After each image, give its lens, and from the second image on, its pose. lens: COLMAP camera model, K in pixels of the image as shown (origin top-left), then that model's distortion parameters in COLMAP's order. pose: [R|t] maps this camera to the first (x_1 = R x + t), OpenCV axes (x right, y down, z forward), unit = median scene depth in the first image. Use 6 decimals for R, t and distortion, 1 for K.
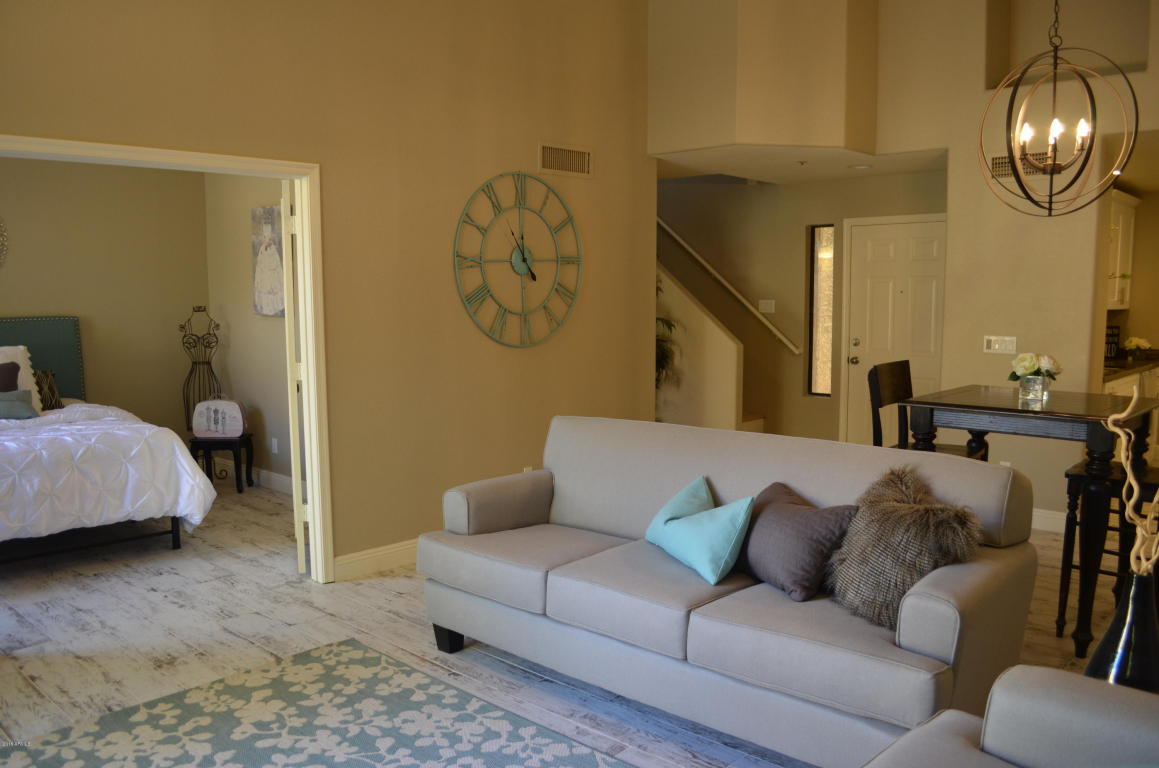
lens RADIAL K [[911.7, 0, 577.7], [0, 911.7, 403.1], [0, 0, 1]] dist [-0.084689, 0.011316]
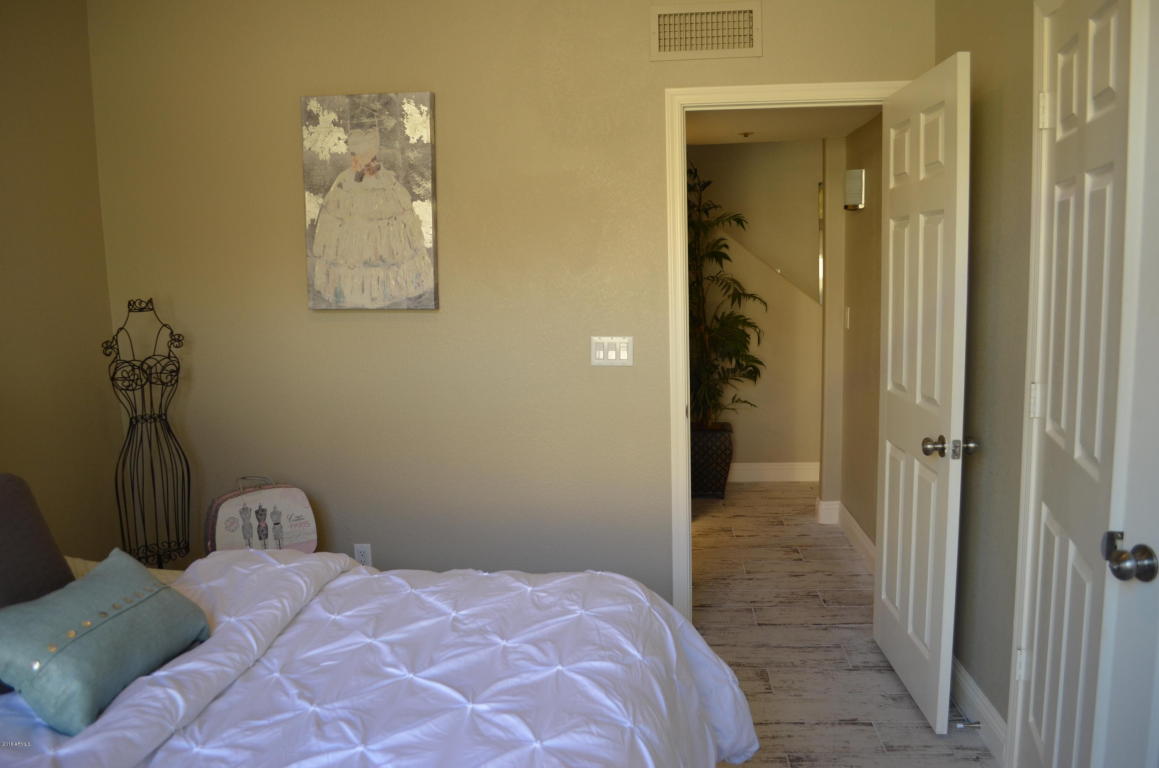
lens RADIAL K [[911.7, 0, 577.7], [0, 911.7, 403.1], [0, 0, 1]] dist [-0.084689, 0.011316]
pose [[0.785438, -0.106770, 0.609662, -0.580717], [0.098162, 0.994030, 0.047621, -0.058166], [-0.611107, 0.022442, 0.791230, 0.532548]]
